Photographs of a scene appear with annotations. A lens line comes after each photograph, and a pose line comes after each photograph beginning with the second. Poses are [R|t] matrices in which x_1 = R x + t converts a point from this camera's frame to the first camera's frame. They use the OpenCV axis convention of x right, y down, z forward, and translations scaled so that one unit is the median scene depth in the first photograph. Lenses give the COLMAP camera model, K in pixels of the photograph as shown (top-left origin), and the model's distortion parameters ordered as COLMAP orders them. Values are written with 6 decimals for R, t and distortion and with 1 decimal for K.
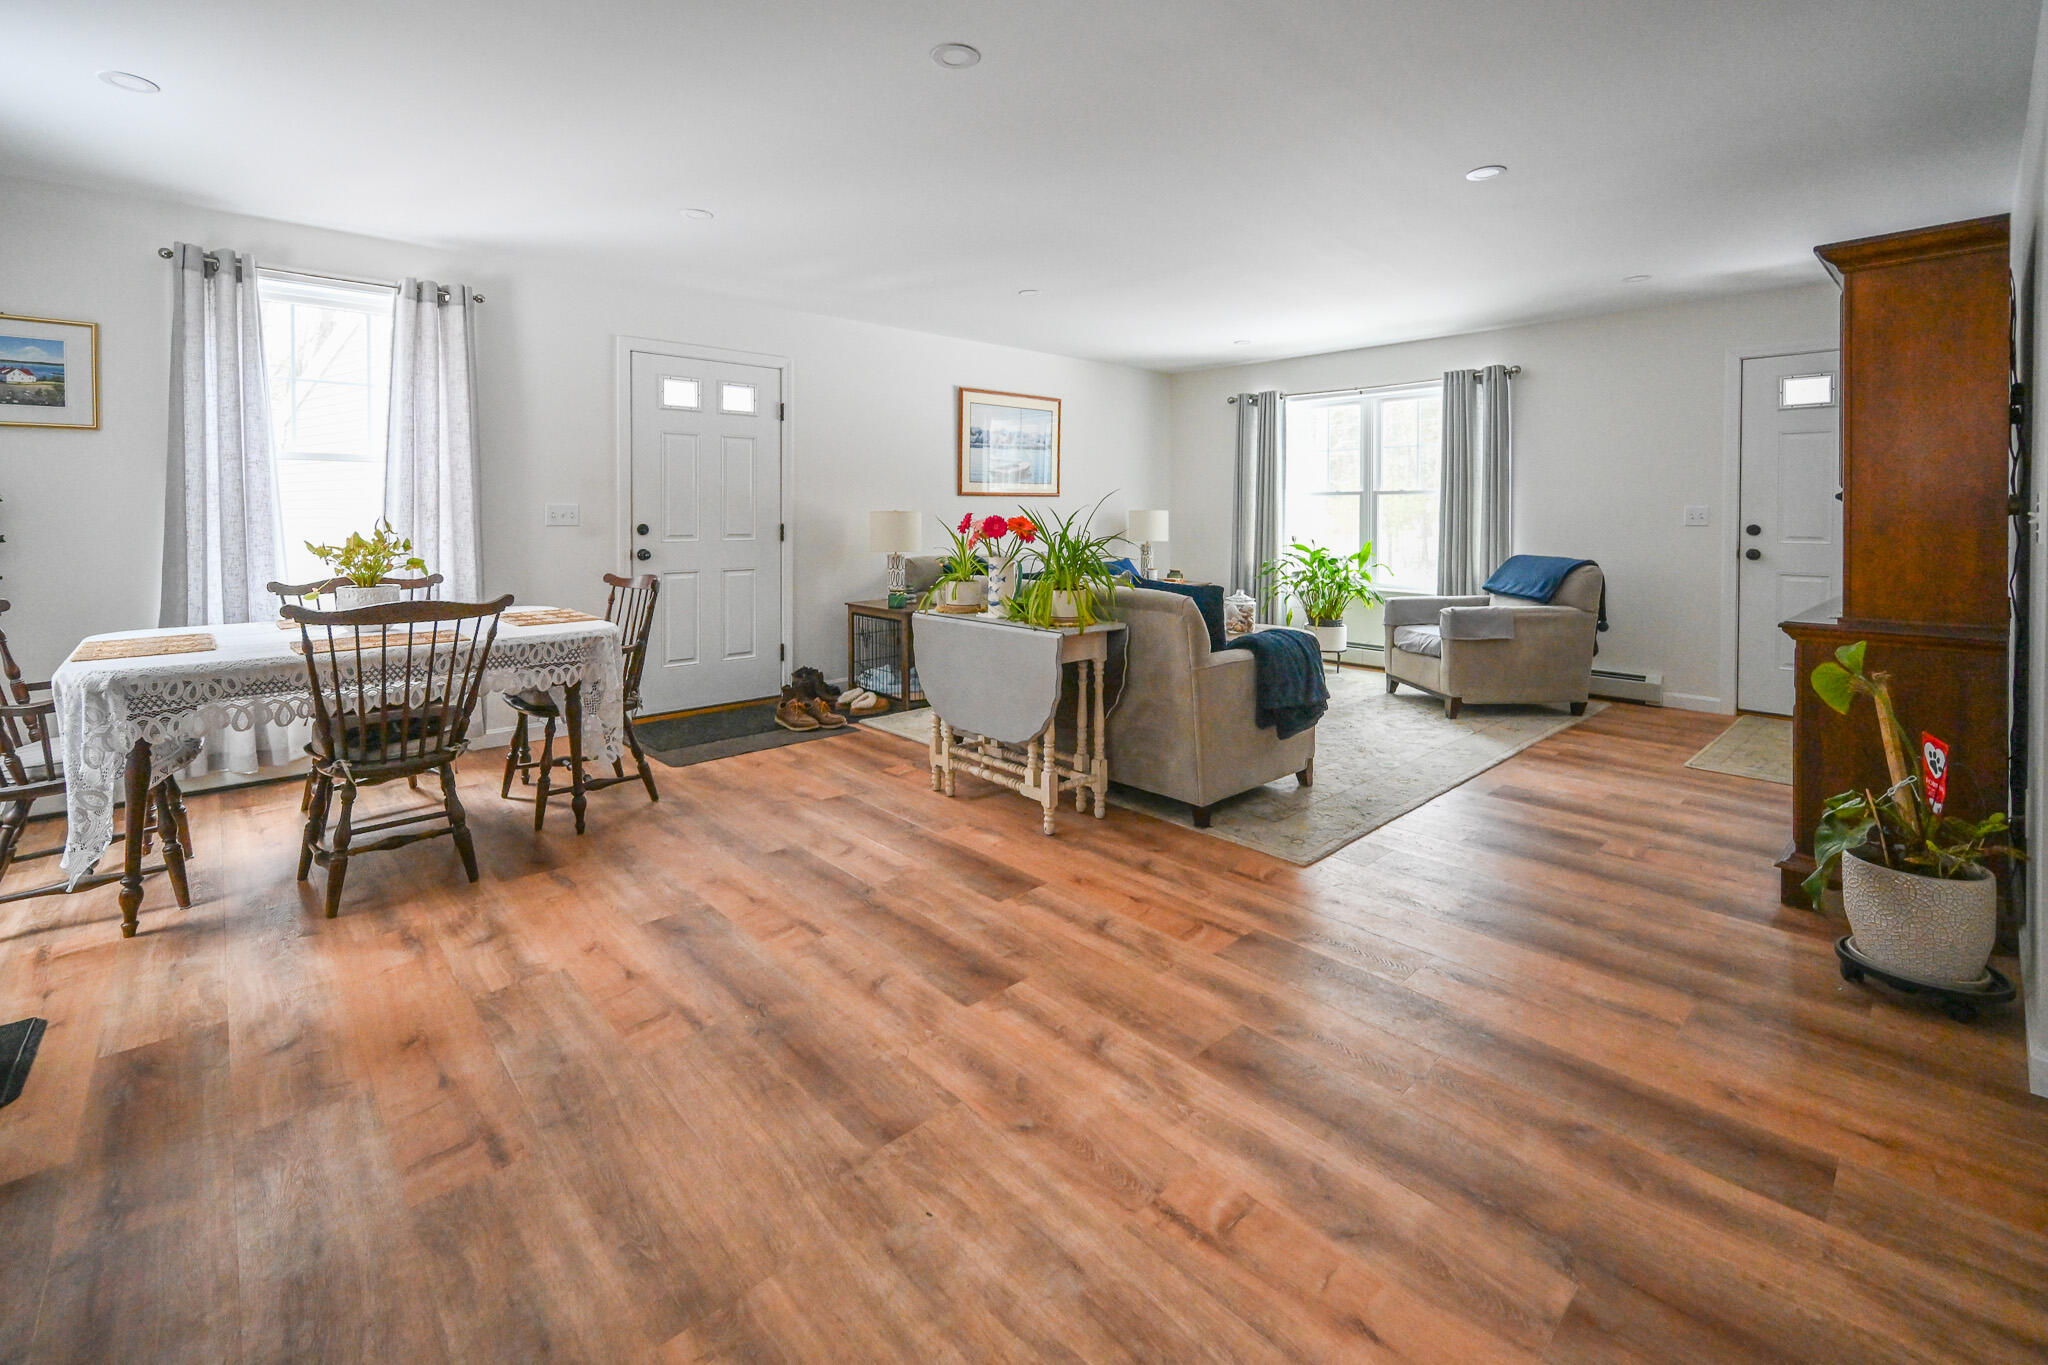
lens RADIAL K [[874.5, 0, 982.3], [0, 874.5, 523.7], [0, 0, 1]] dist [-0.000738, 0.000041]
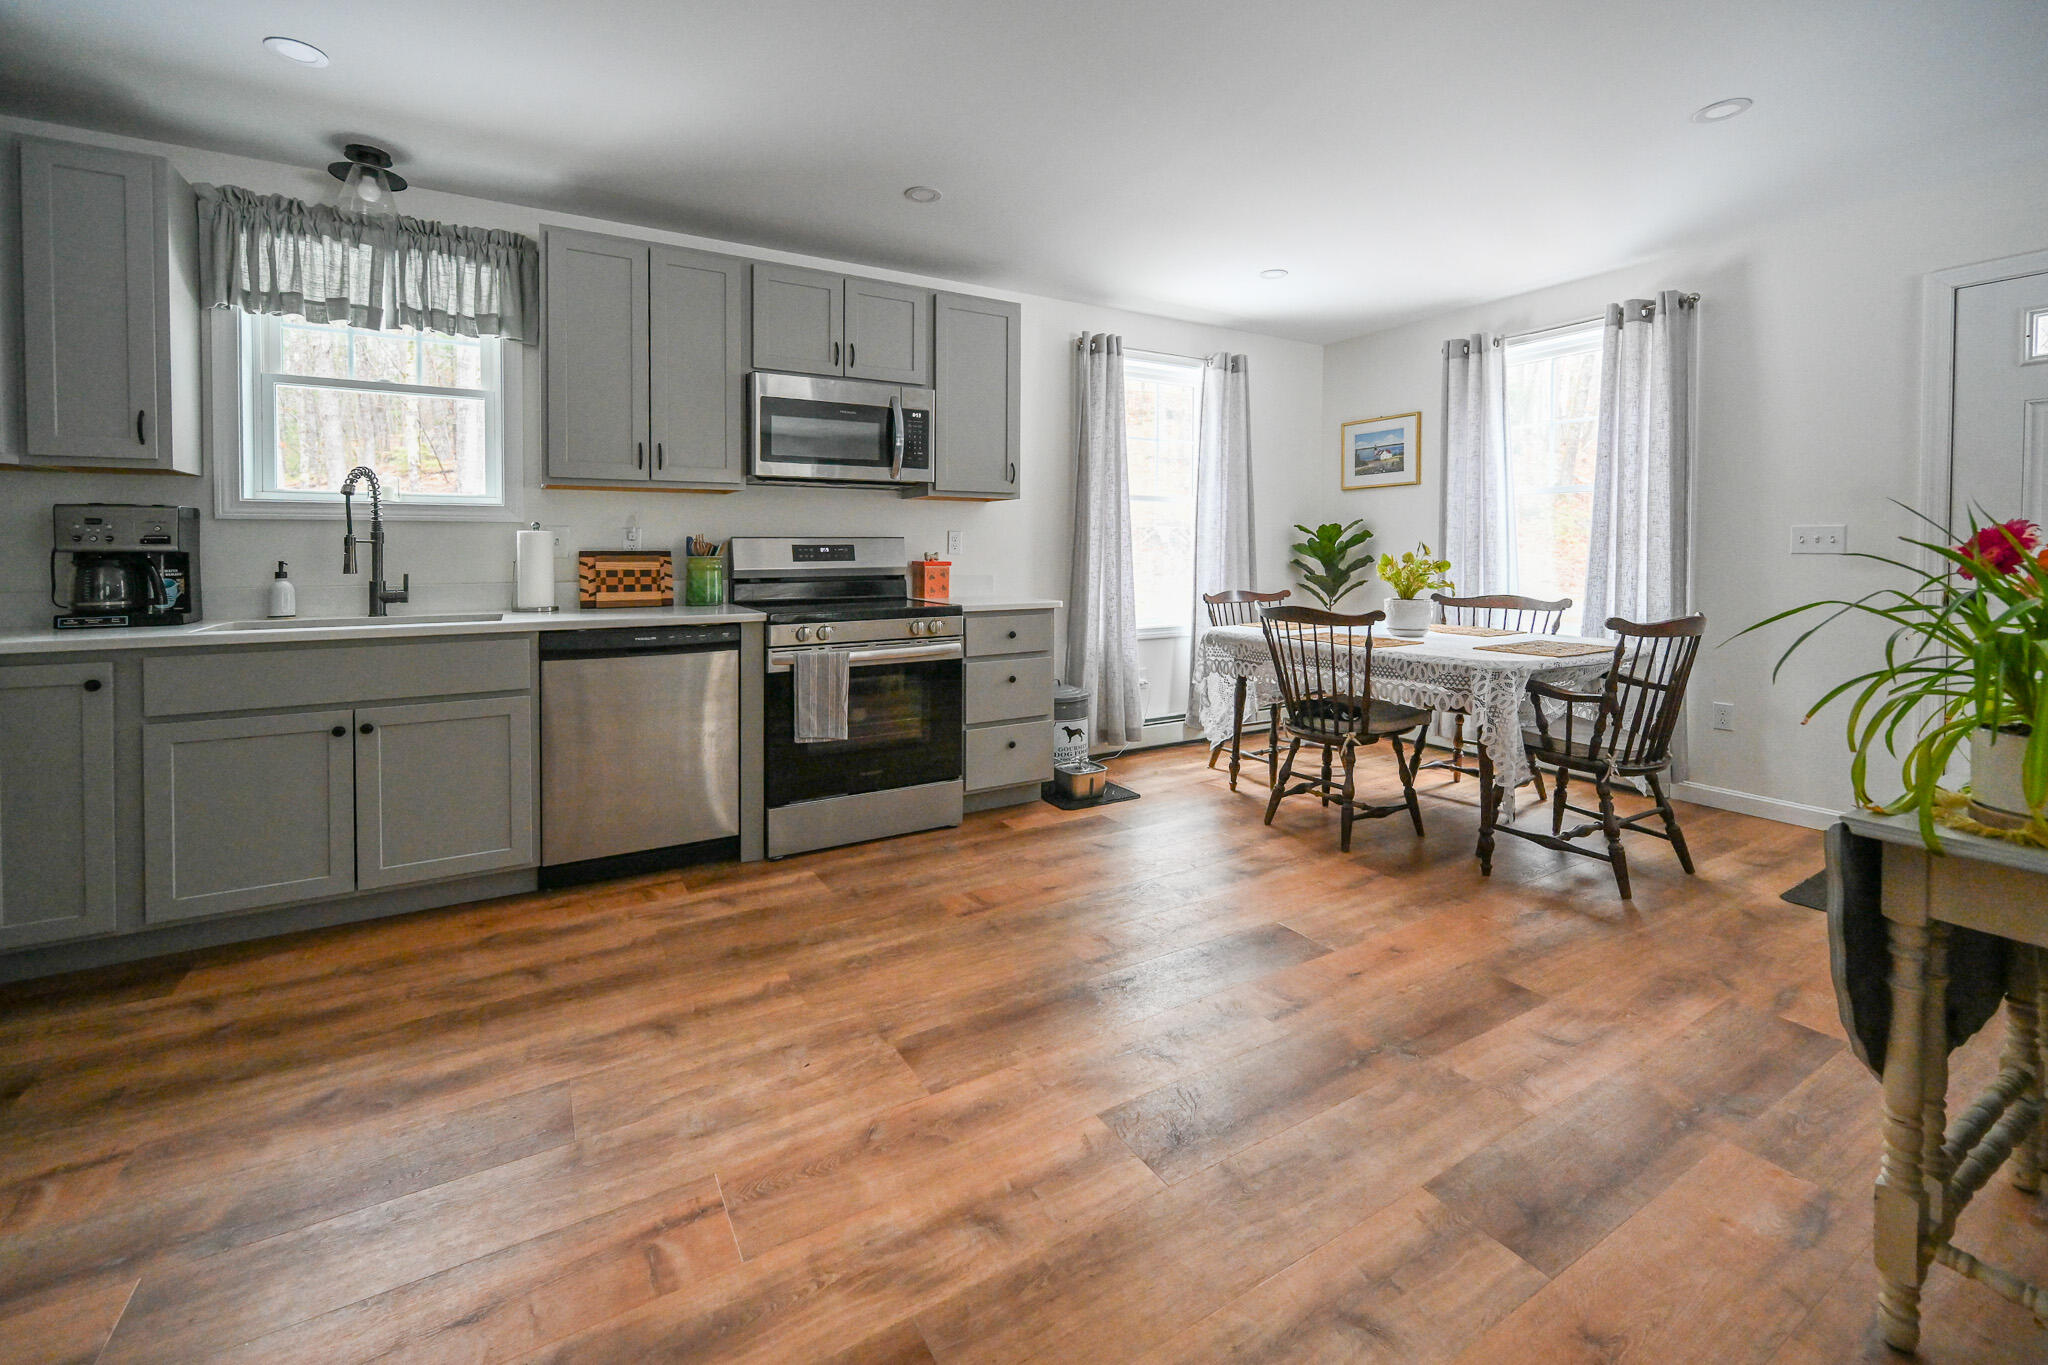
lens RADIAL K [[804.9, 0, 1062.2], [0, 804.9, 564.9], [0, 0, 1]] dist [0.000345, -0.000253]
pose [[-0.131709, 0.021762, -0.991050, 0.771812], [-0.006038, 0.999723, 0.022755, 0.002323], [0.991270, 0.008981, -0.131541, 1.099319]]
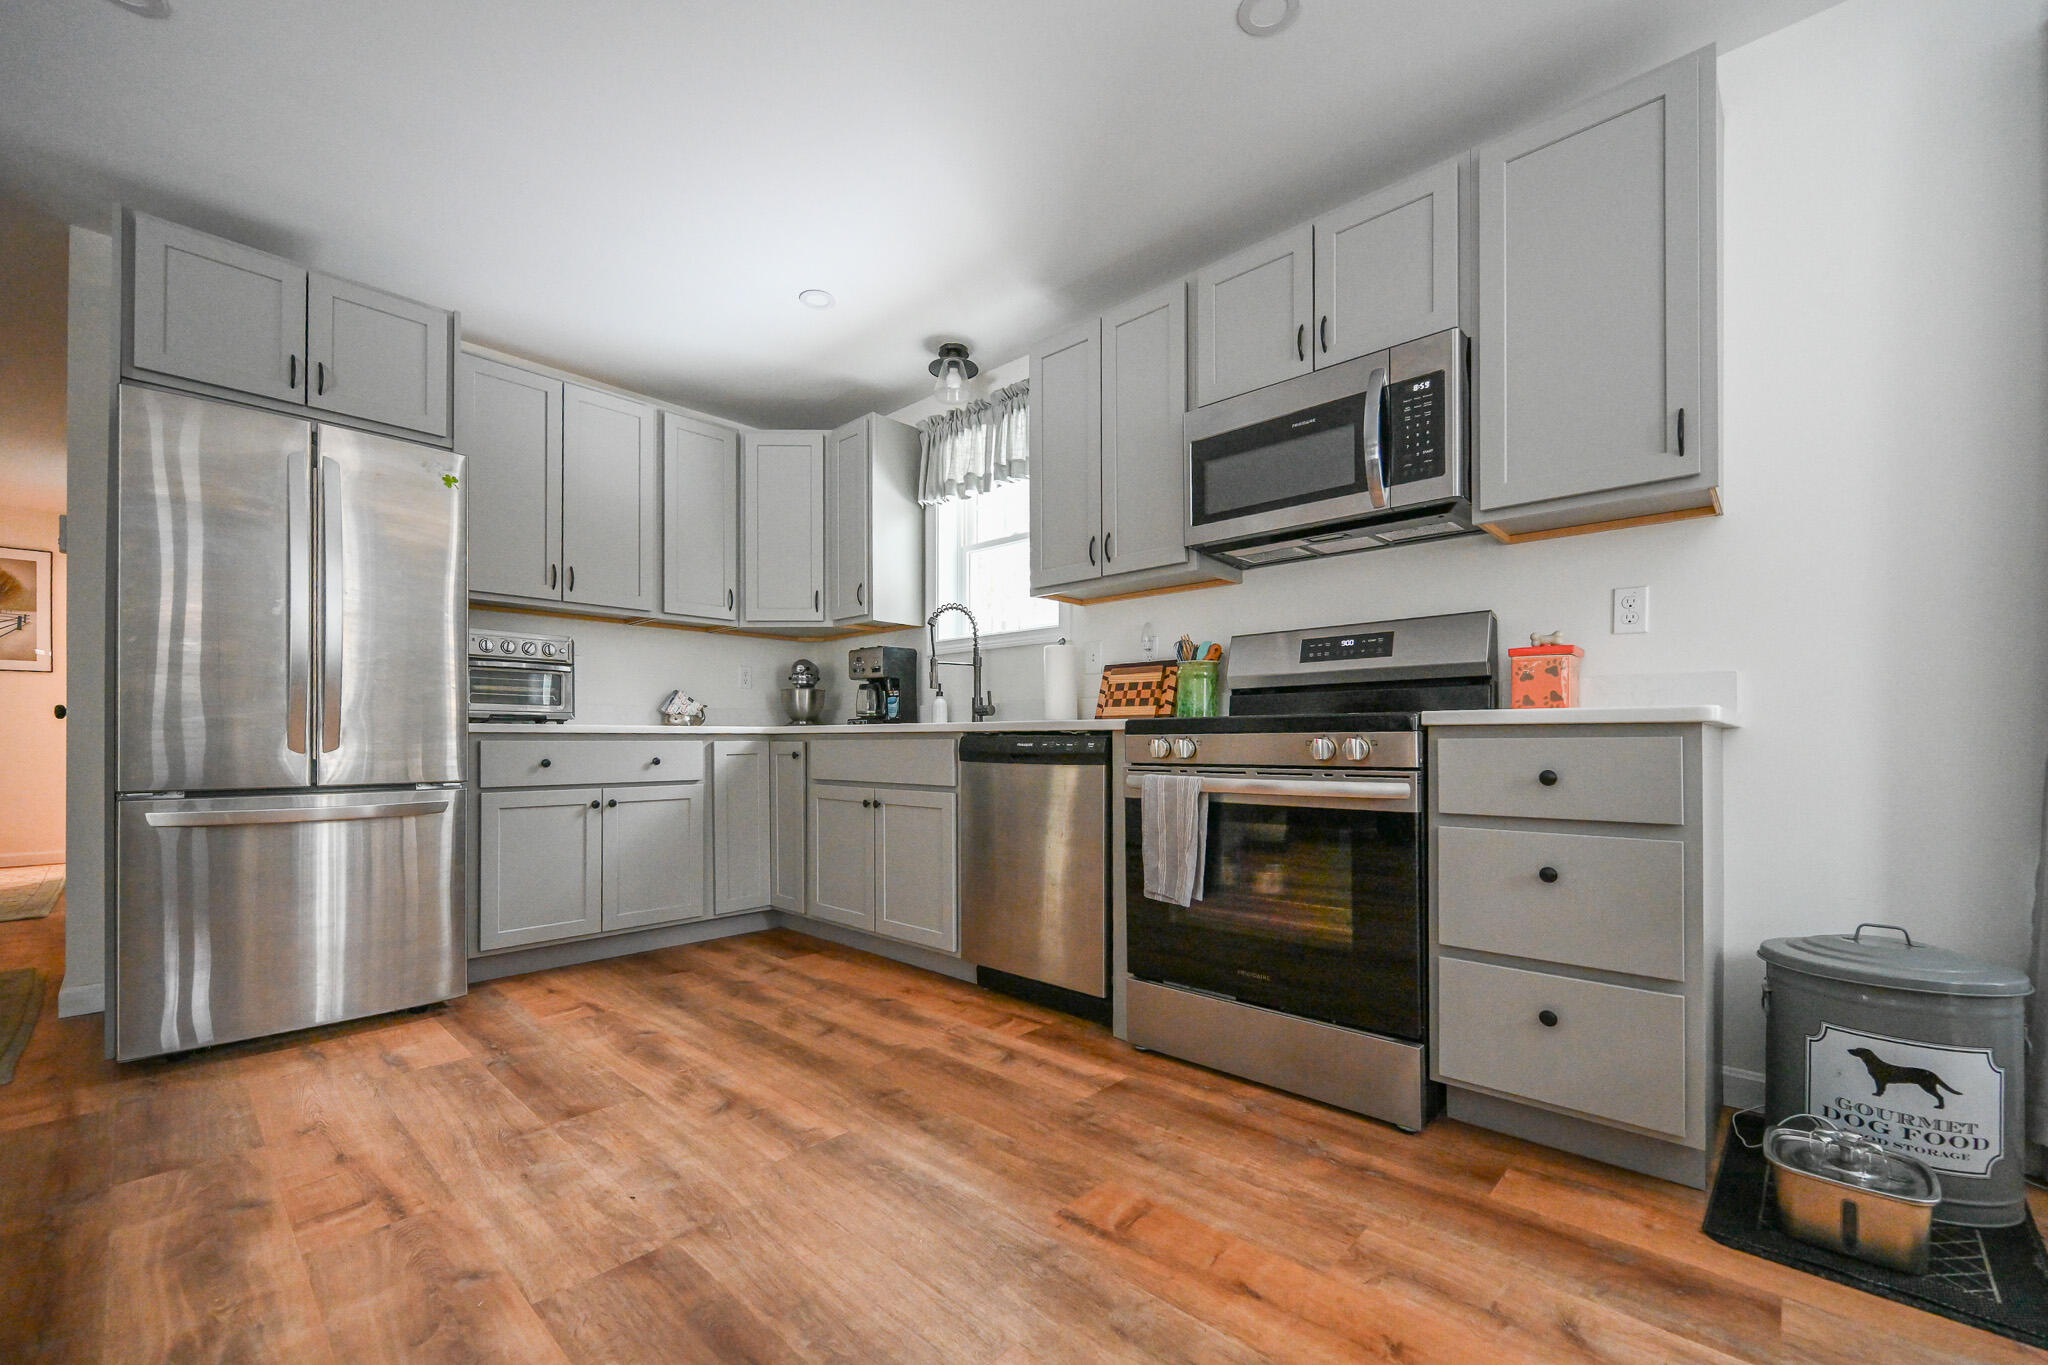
lens RADIAL K [[874.5, 0, 1060.3], [0, 874.5, 738.2], [0, 0, 1]] dist [-0.000738, 0.000041]
pose [[-0.991222, 0.004866, -0.132122, -0.325932], [0.005072, 0.999986, -0.001224, 0.150112], [0.132114, -0.001883, -0.991233, 1.556165]]
